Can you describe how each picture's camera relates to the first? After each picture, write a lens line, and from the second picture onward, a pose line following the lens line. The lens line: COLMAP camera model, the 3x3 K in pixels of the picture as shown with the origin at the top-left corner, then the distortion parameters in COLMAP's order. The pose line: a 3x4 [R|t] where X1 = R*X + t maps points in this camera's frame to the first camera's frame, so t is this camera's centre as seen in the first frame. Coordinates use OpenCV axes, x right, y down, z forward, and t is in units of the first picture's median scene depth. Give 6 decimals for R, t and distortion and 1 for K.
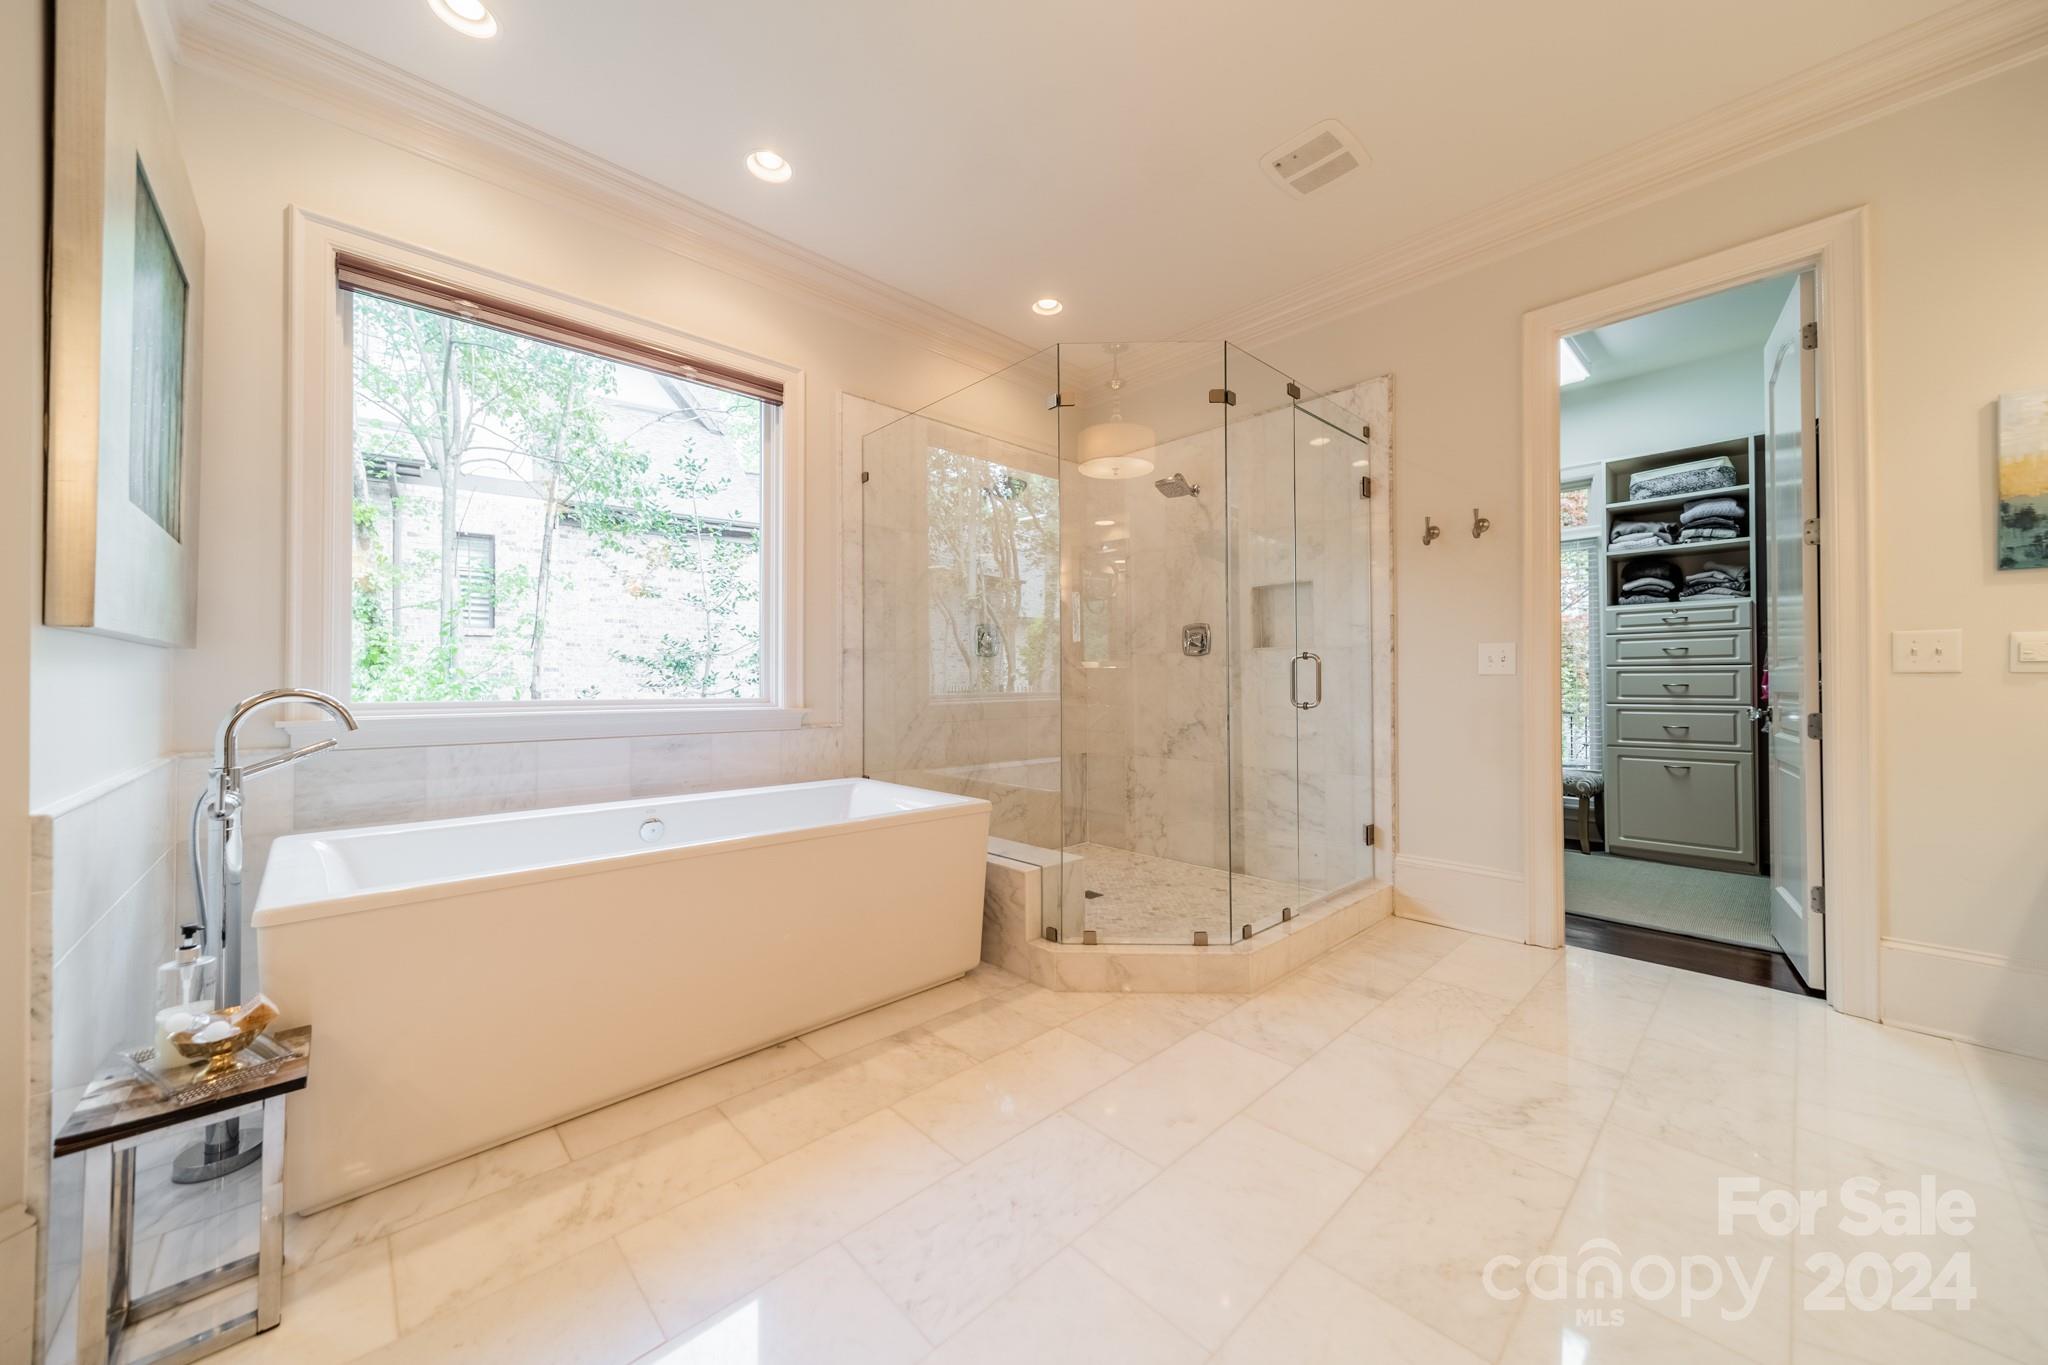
lens RADIAL K [[722.3, 0, 1025.0], [0, 722.3, 678.6], [0, 0, 1]] dist [0.007496, -0.000059]
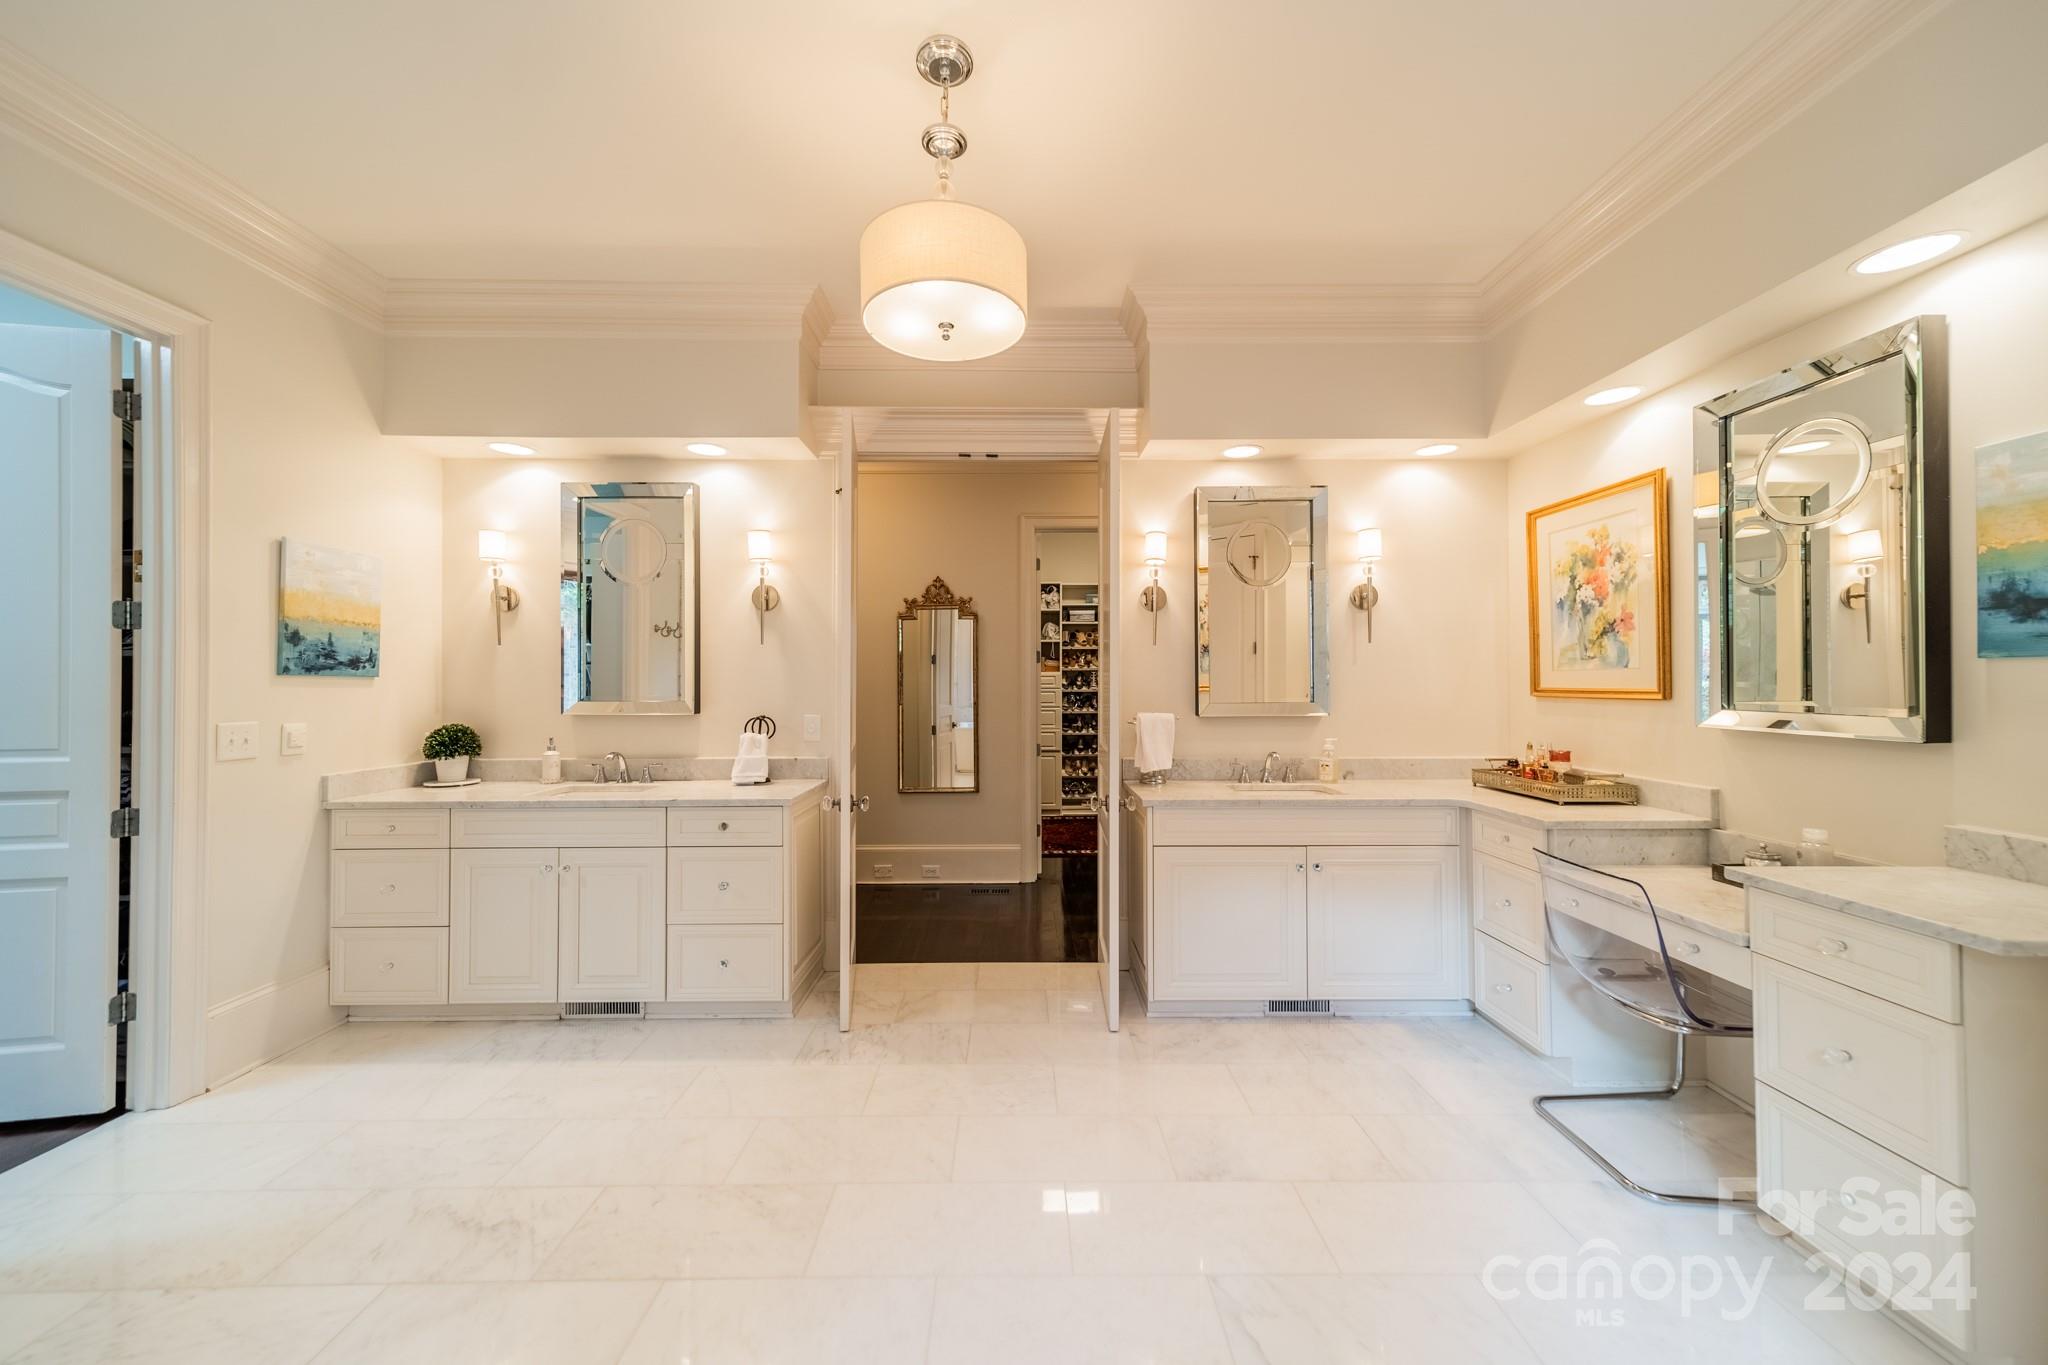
lens RADIAL K [[722.3, 0, 1025.7], [0, 722.3, 680.5], [0, 0, 1]] dist [0.007496, -0.000059]
pose [[-0.739107, 0.002758, 0.673582, -0.464146], [-0.005699, 0.999930, -0.010347, -0.133102], [-0.673564, -0.011487, -0.739040, 1.066082]]
